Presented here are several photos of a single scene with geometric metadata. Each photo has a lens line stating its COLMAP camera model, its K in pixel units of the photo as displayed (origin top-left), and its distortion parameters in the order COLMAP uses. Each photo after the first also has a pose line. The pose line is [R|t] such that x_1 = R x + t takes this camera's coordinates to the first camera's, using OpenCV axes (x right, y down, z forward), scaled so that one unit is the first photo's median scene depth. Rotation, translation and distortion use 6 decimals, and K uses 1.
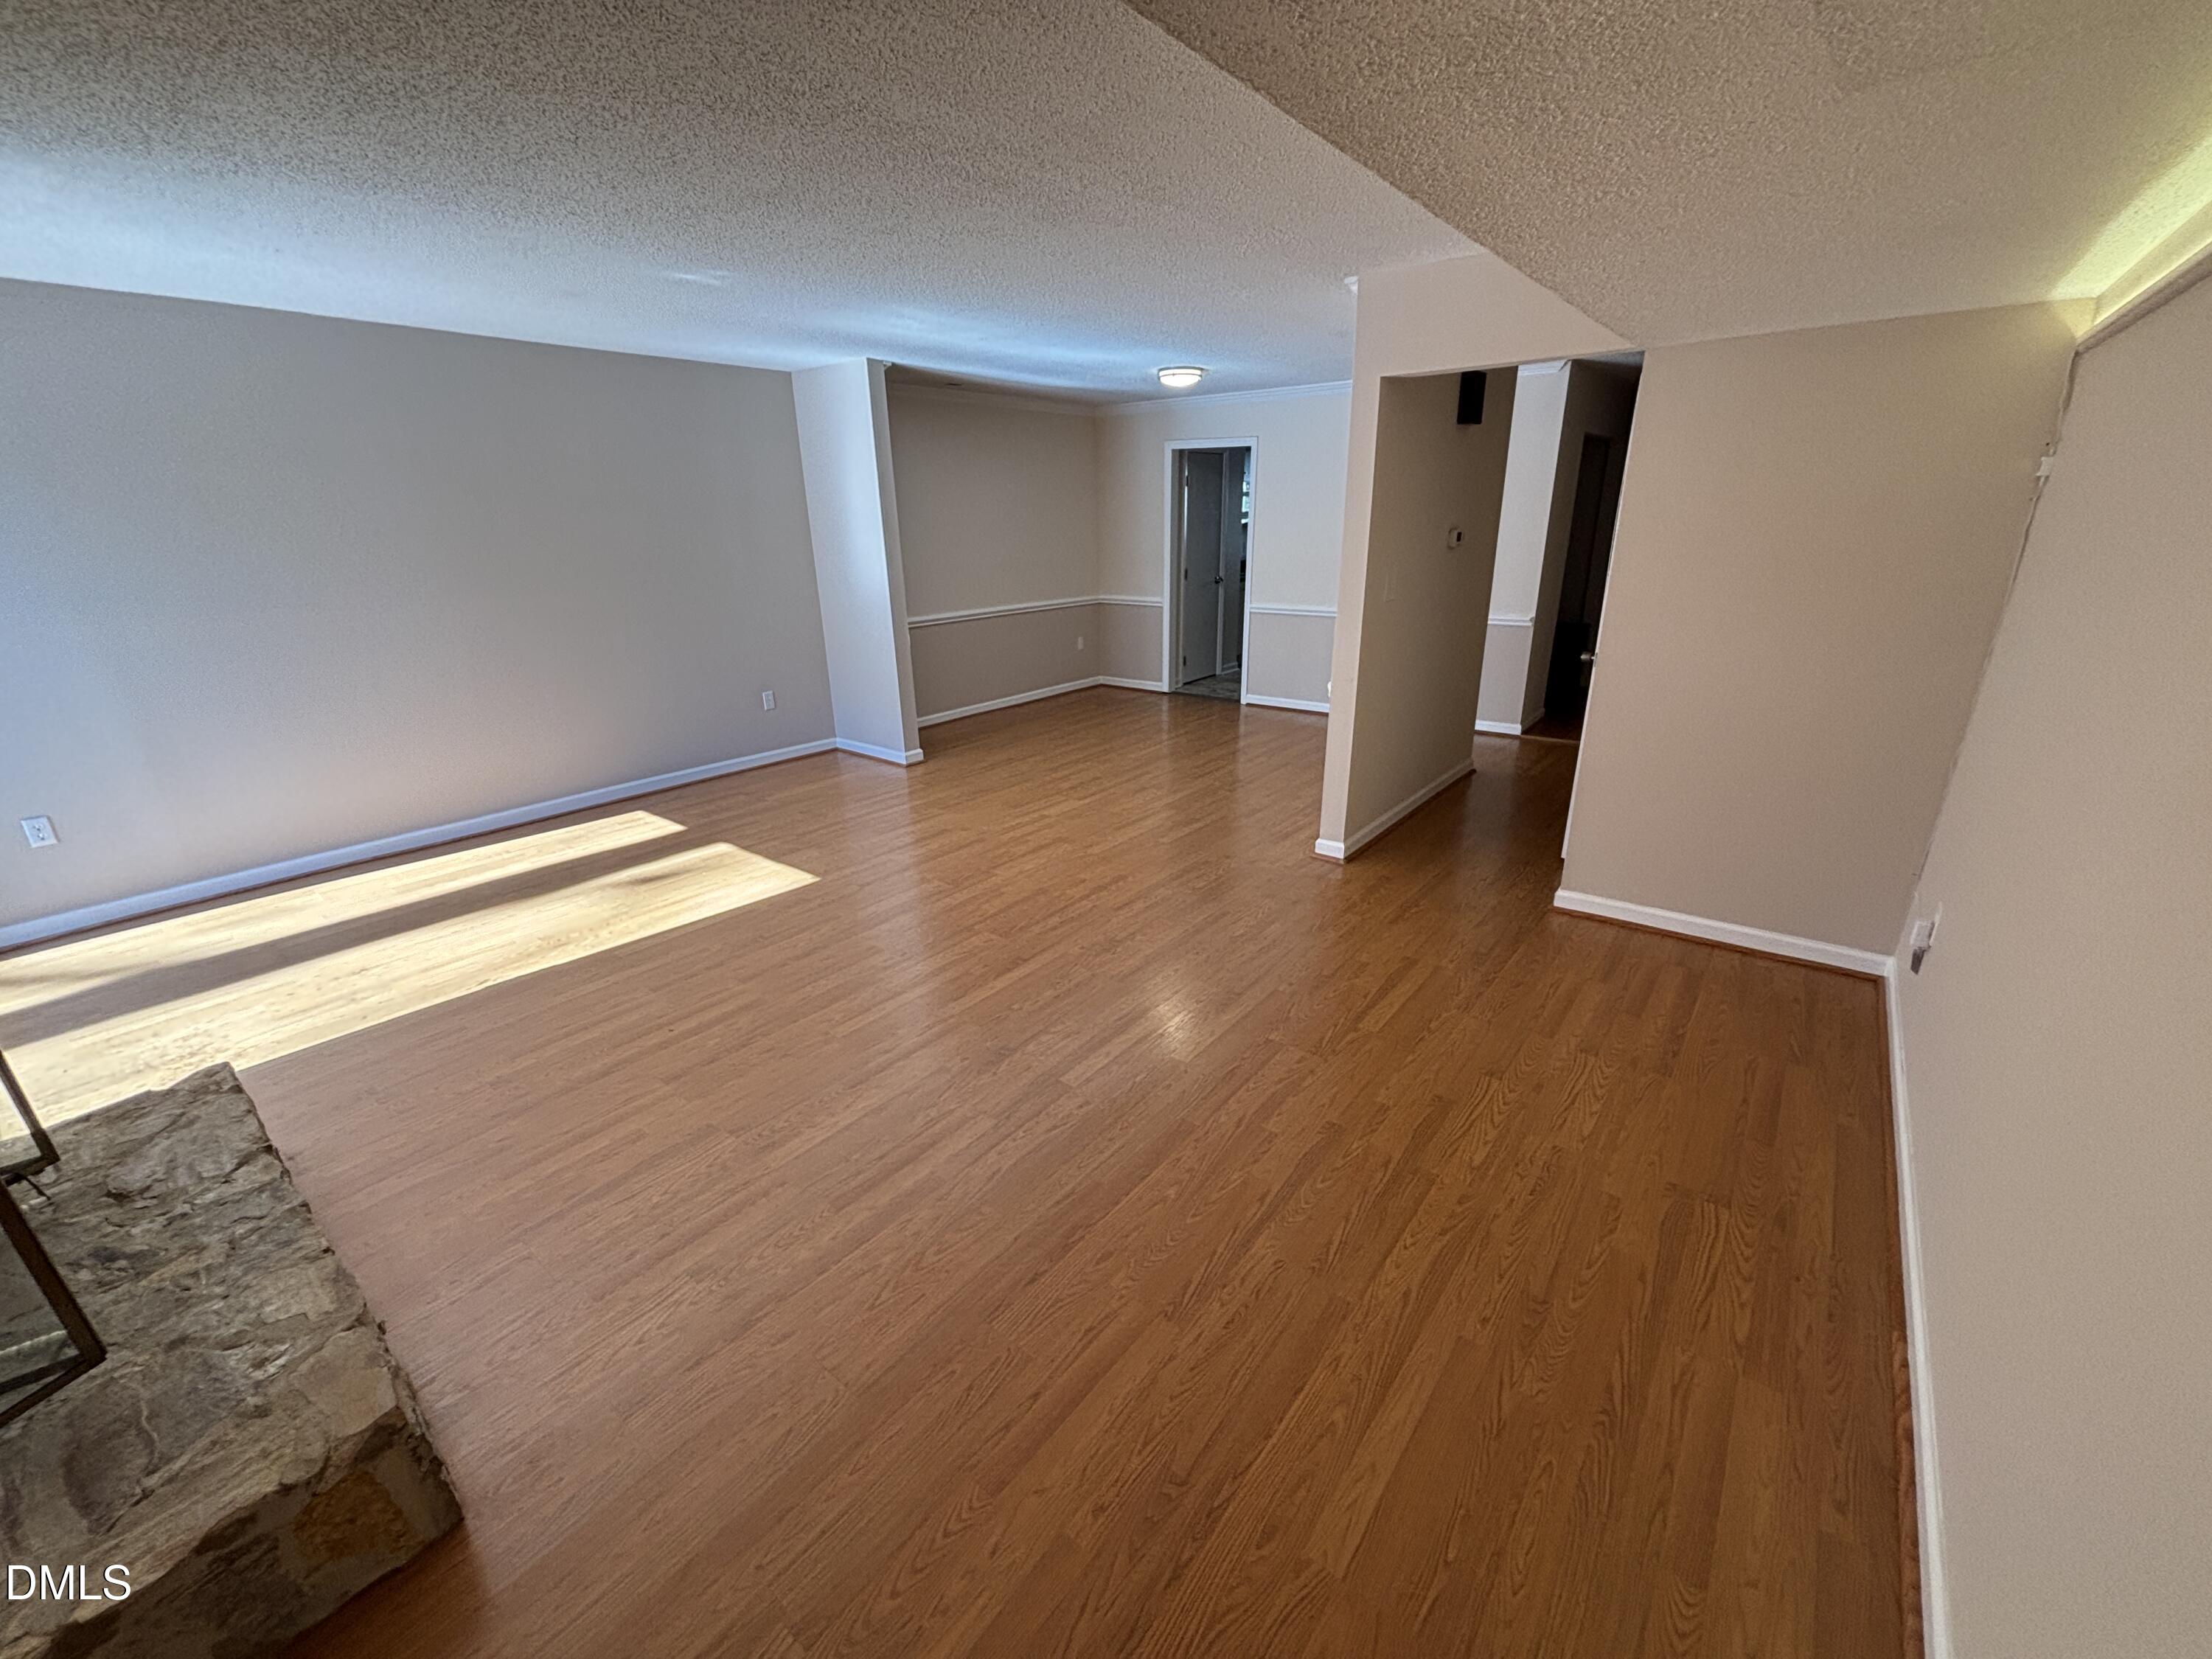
lens RADIAL K [[891.6, 0, 1098.6], [0, 891.6, 838.2], [0, 0, 1]] dist [0.006857, -0.000310]
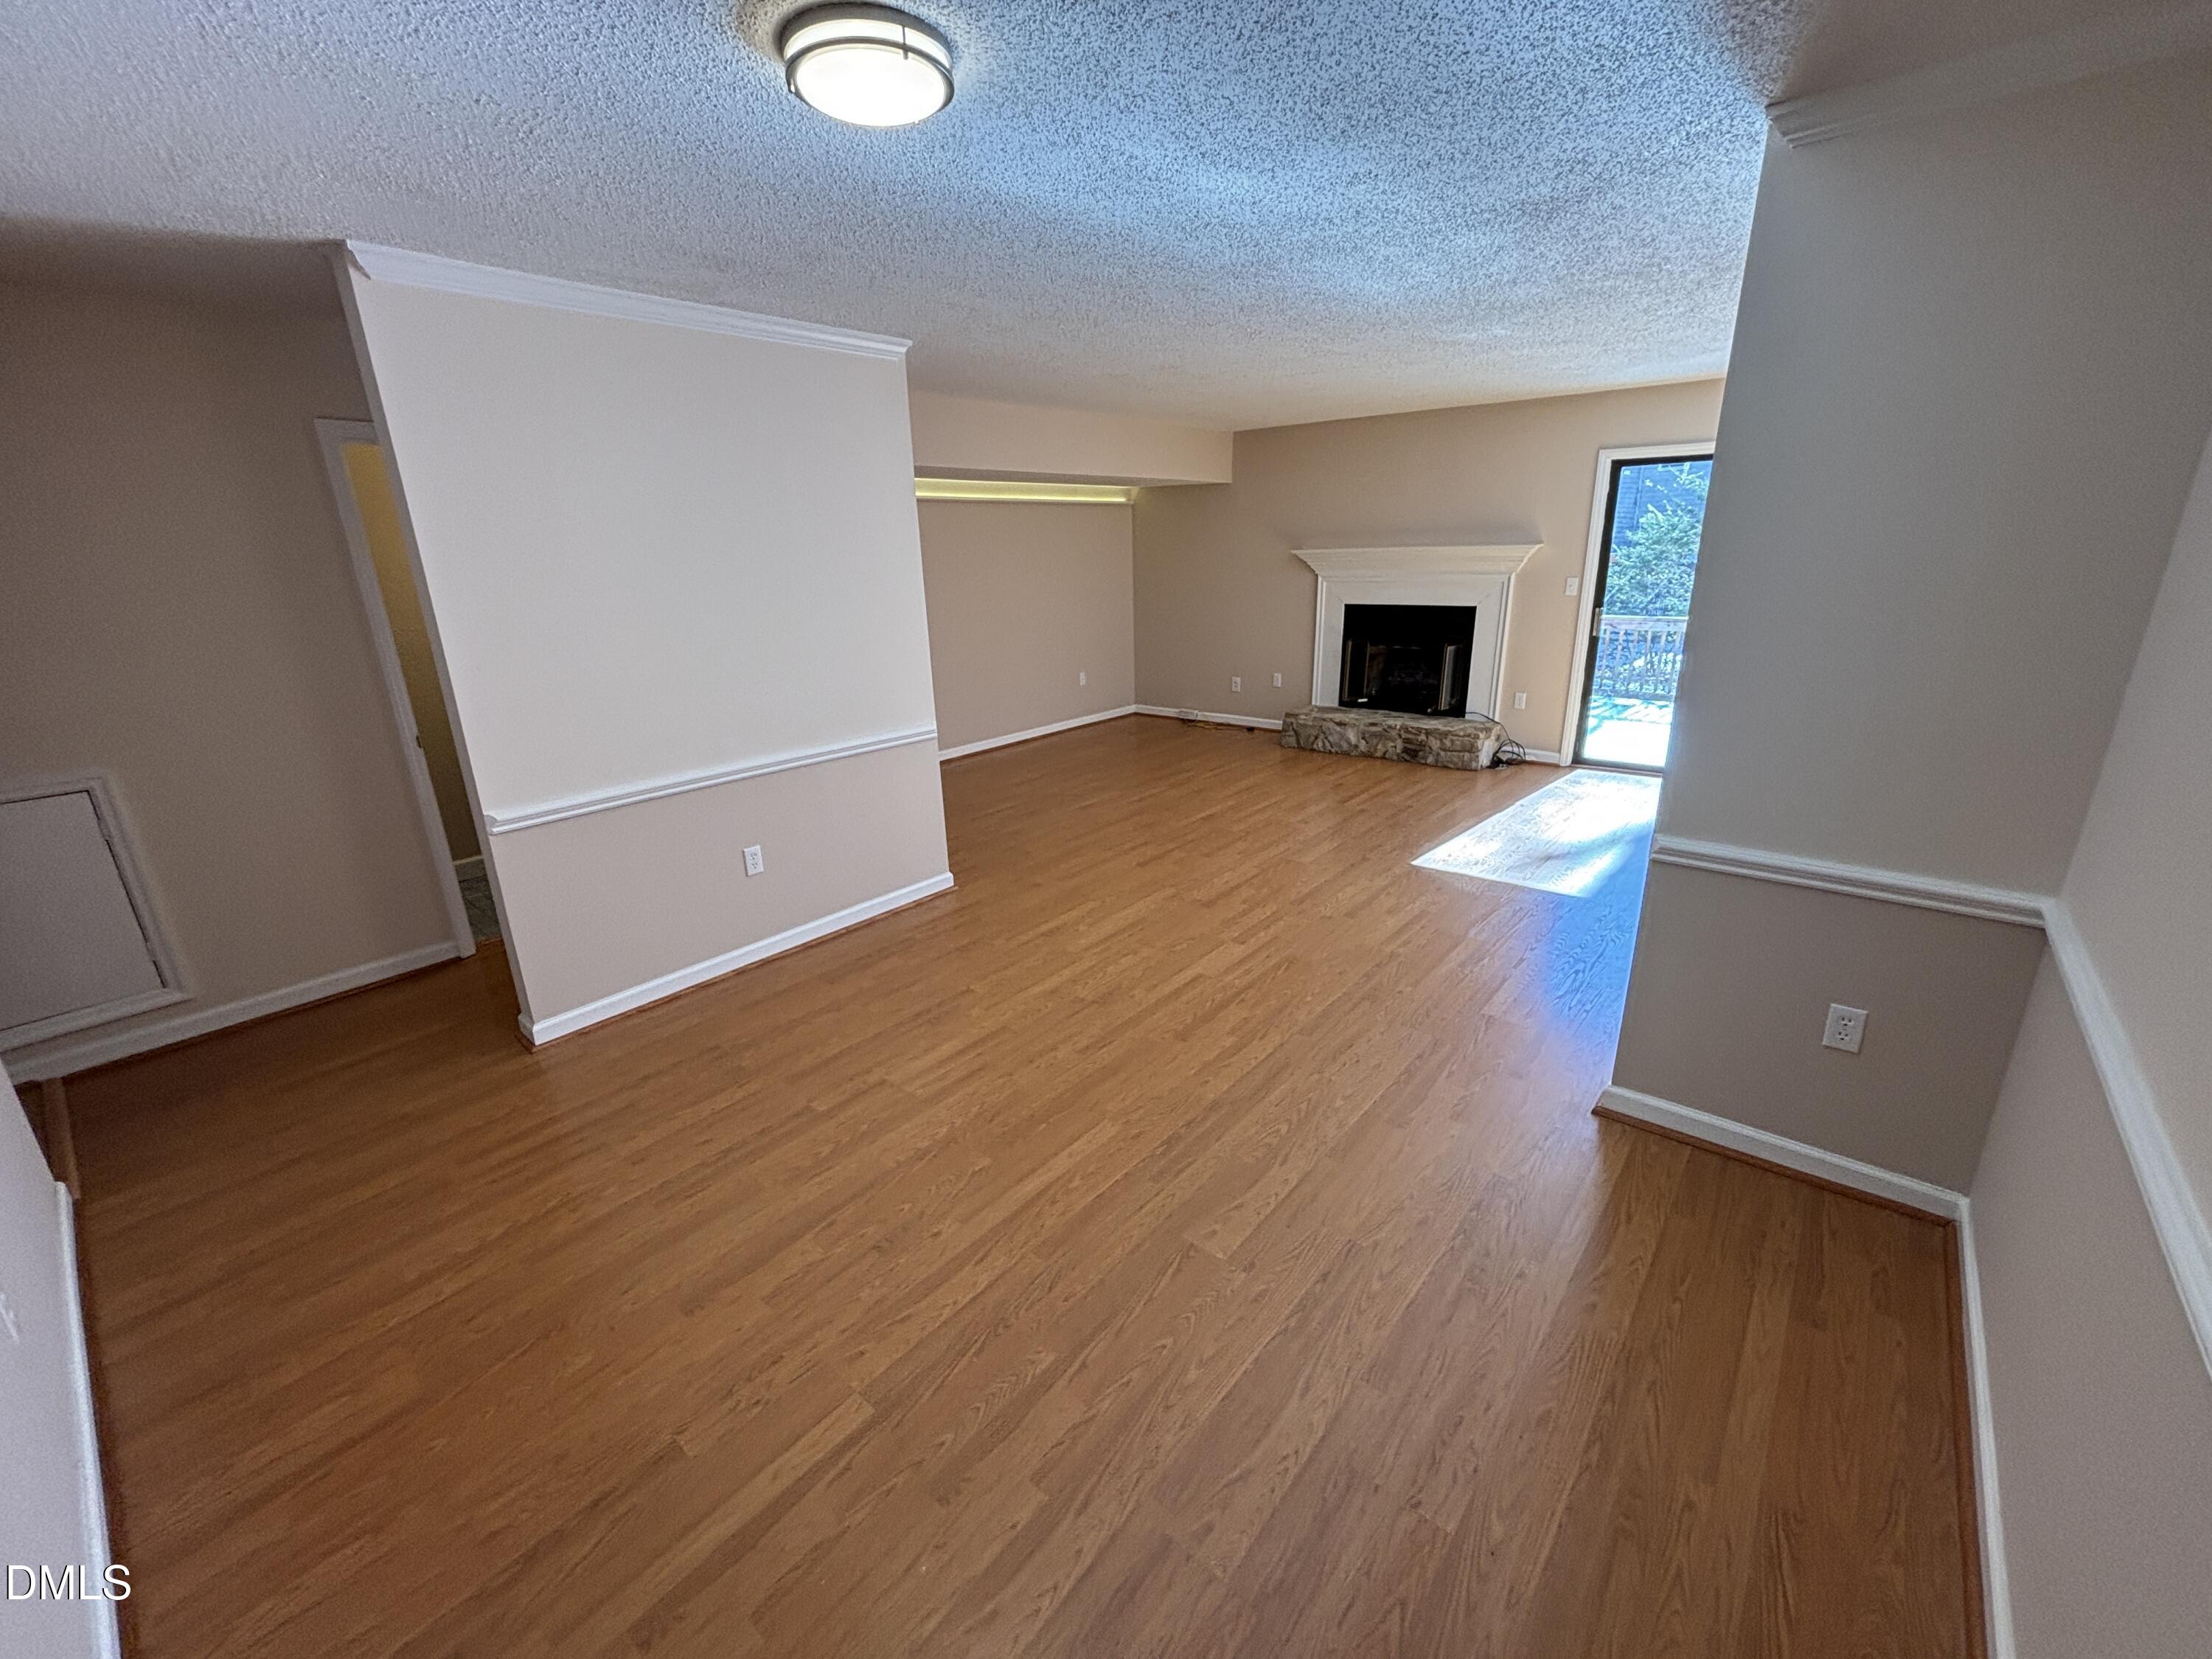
lens RADIAL K [[891.6, 0, 1101.0], [0, 891.6, 829.2], [0, 0, 1]] dist [0.006857, -0.000310]
pose [[-0.998555, 0.034706, 0.041032, 0.028422], [0.052608, 0.787250, 0.614386, -0.679762], [-0.010979, 0.615657, -0.787938, 1.821073]]
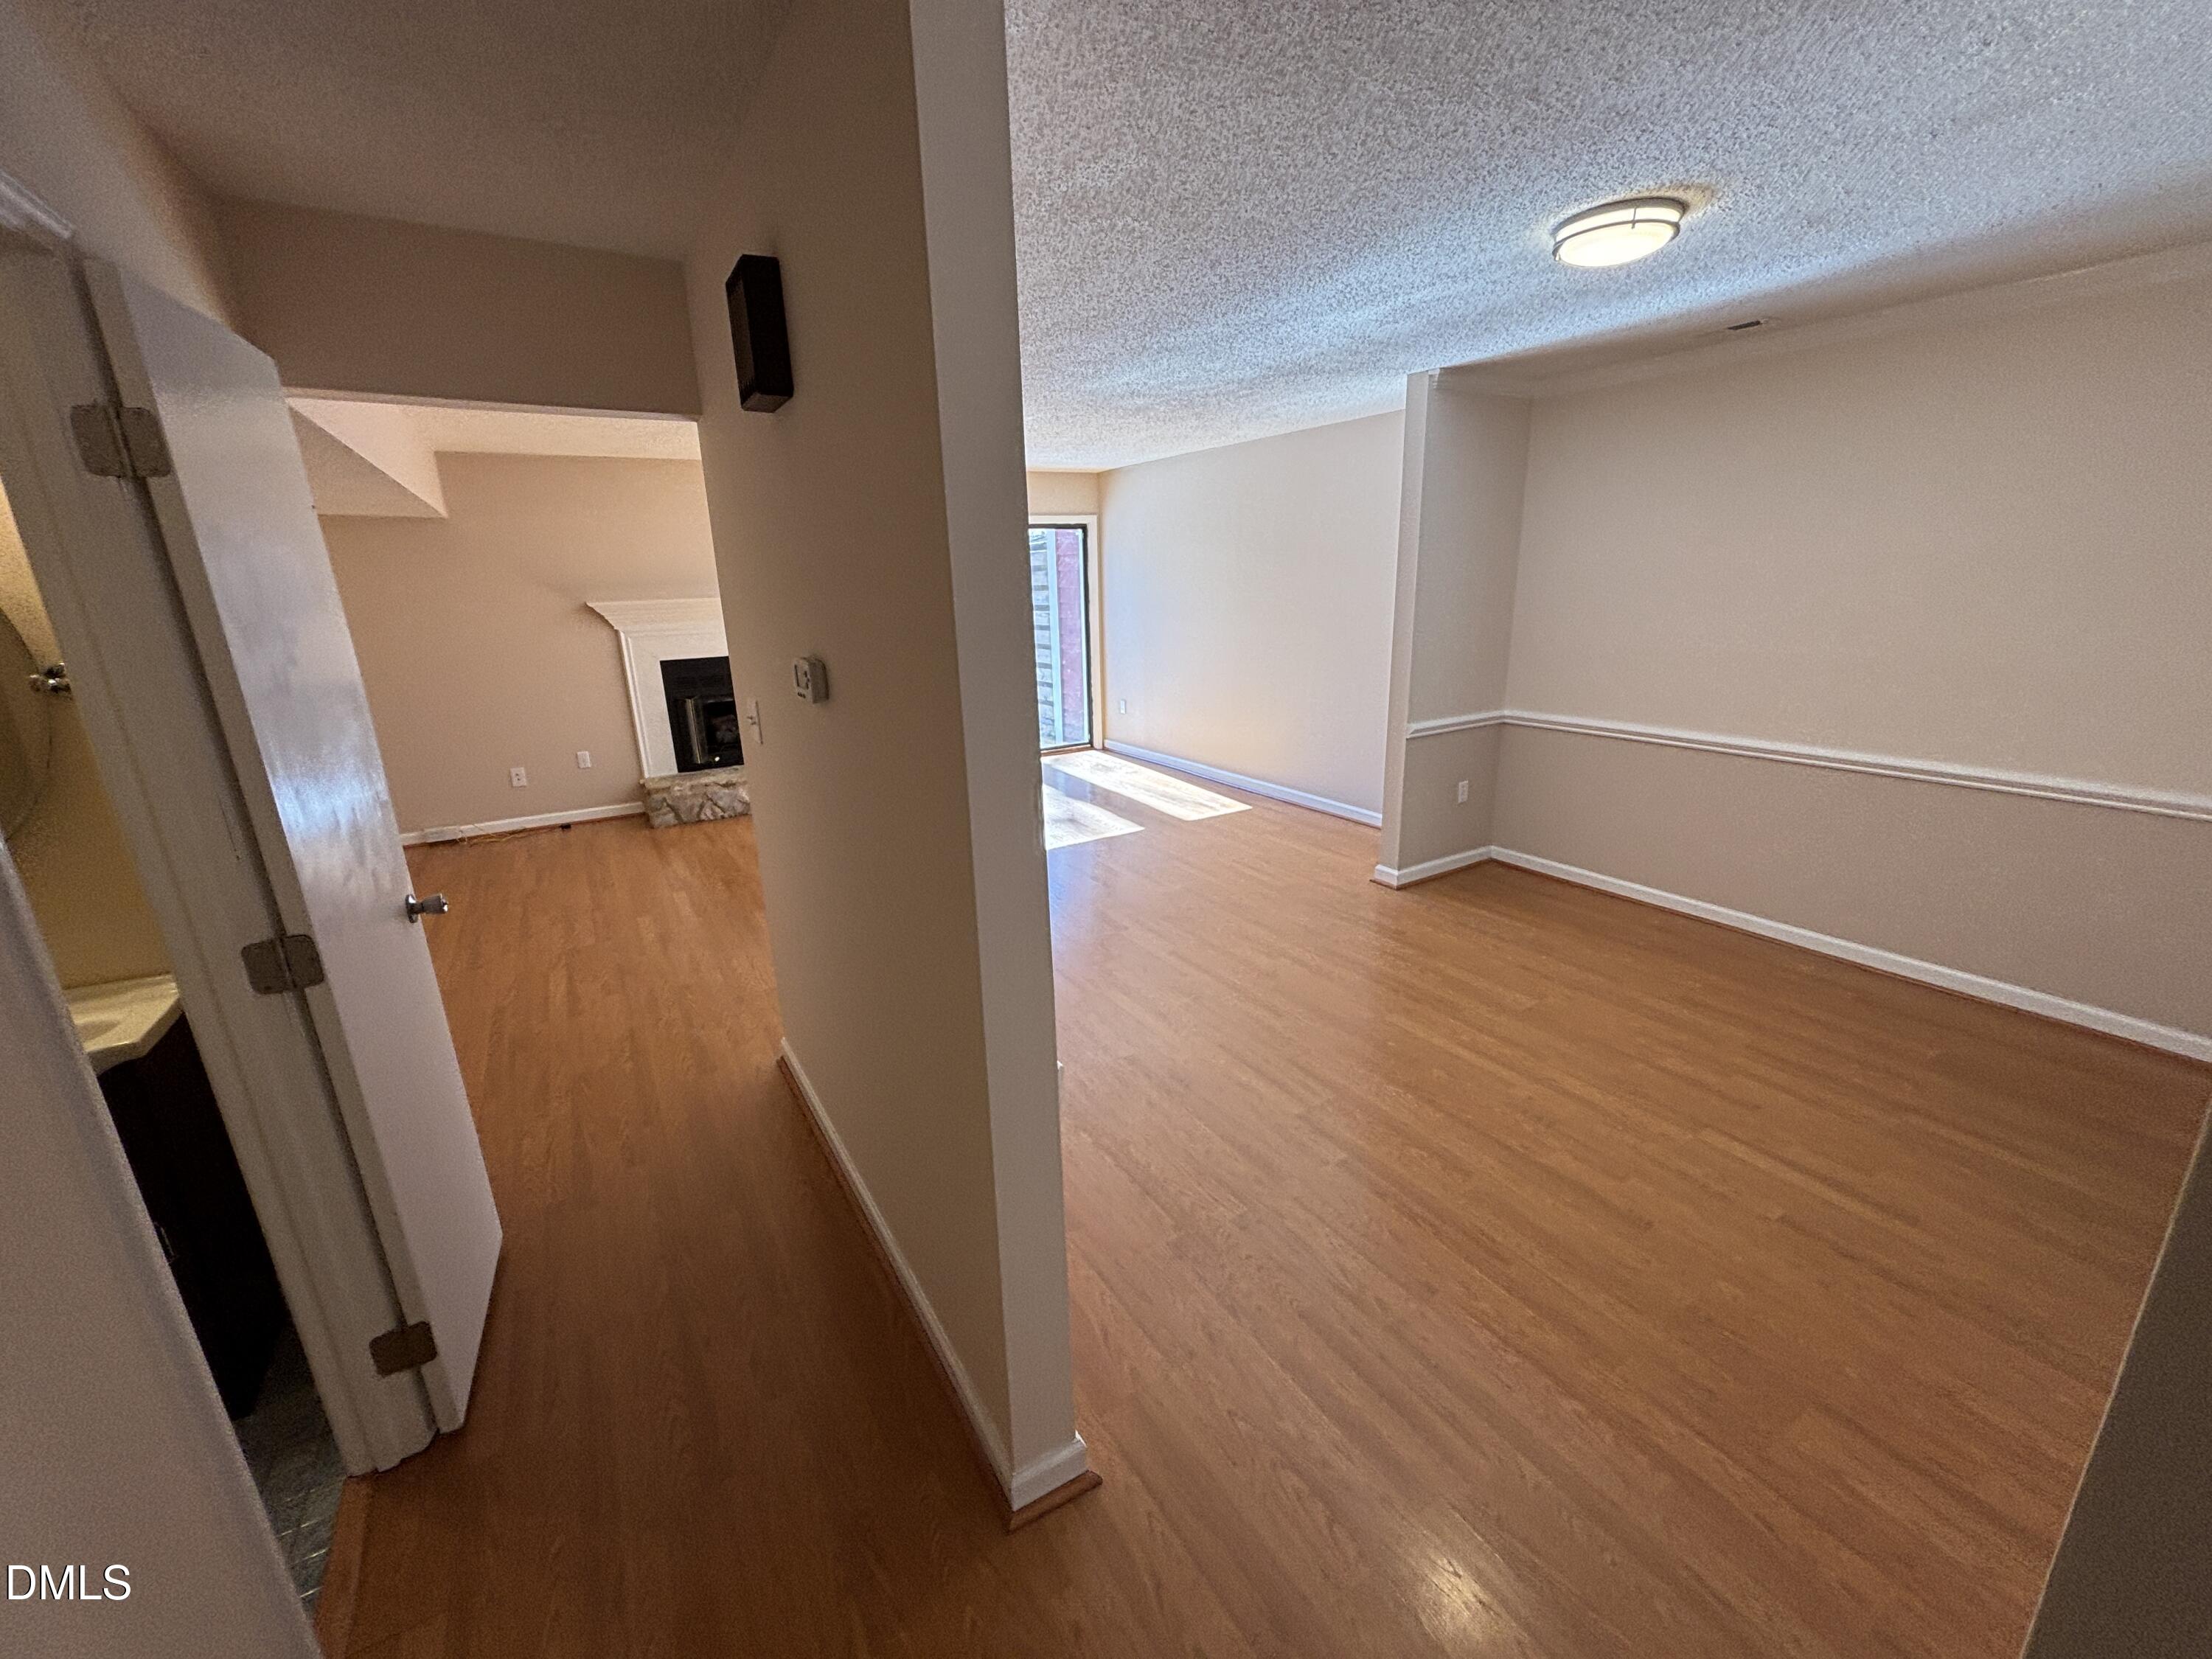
lens RADIAL K [[891.6, 0, 1108.1], [0, 891.6, 831.2], [0, 0, 1]] dist [0.006857, -0.000310]
pose [[-0.342819, 0.286163, -0.894755, 0.799836], [-0.291241, 0.873166, 0.390845, -0.512453], [0.893115, 0.394578, -0.215996, 1.338735]]
